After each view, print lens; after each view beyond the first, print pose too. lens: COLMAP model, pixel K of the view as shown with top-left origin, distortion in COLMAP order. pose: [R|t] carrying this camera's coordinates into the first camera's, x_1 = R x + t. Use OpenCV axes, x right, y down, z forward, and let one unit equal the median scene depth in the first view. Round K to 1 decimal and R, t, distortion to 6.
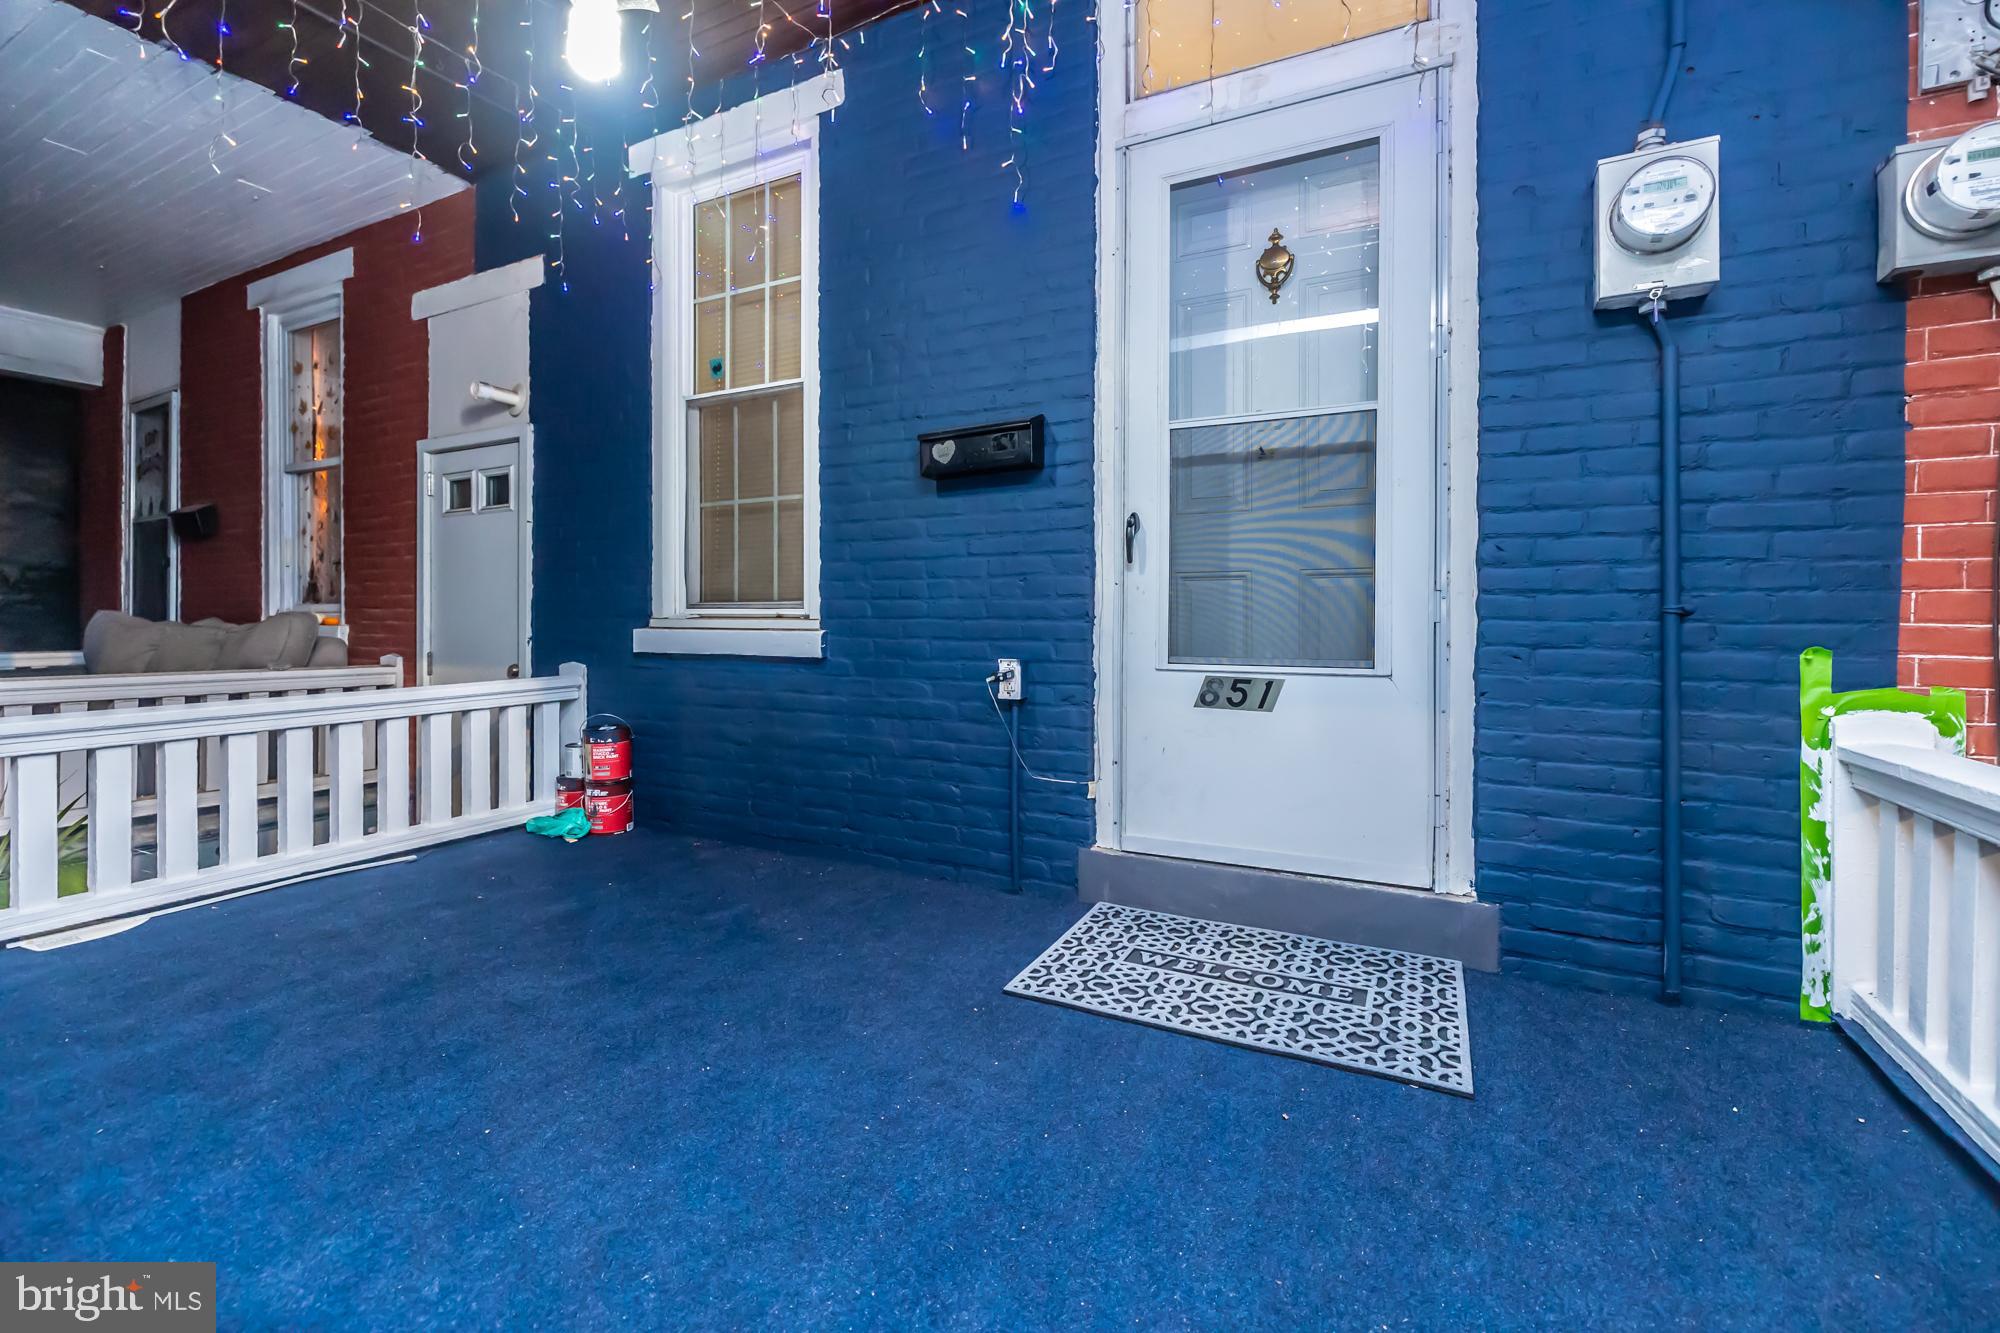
lens RADIAL K [[849.2, 0, 1015.3], [0, 849.2, 616.9], [0, 0, 1]] dist [0.000356, 0.000026]
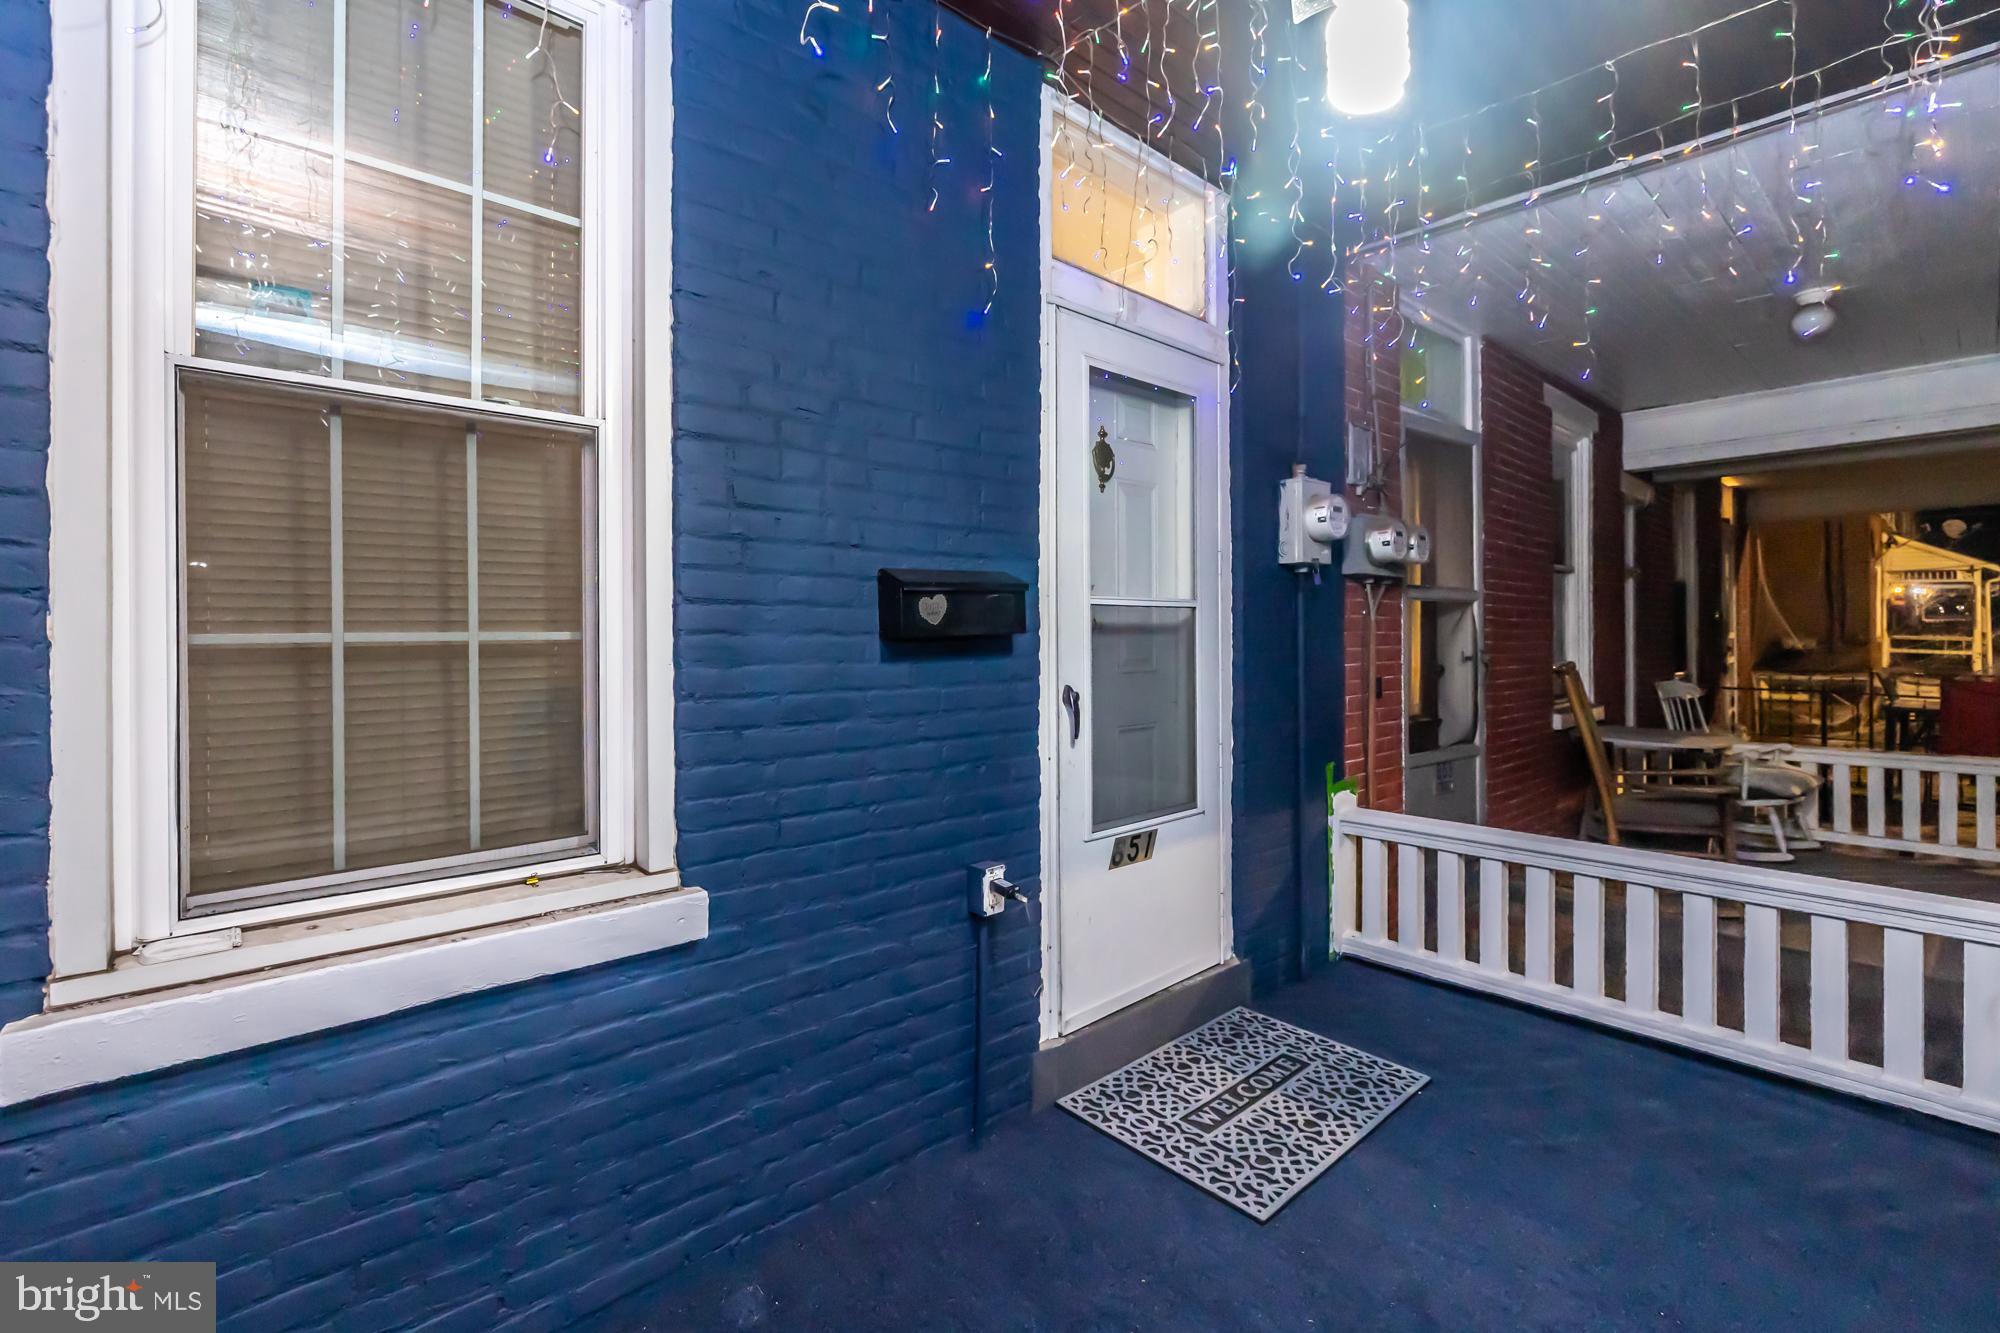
lens RADIAL K [[863.8, 0, 990.6], [0, 863.8, 626.8], [0, 0, 1]] dist [-0.000880, 0.000052]
pose [[0.379494, 0.003812, 0.925186, -0.853868], [-0.001022, 0.999993, -0.003702, -0.195297], [-0.925194, 0.000460, 0.379495, 0.738147]]
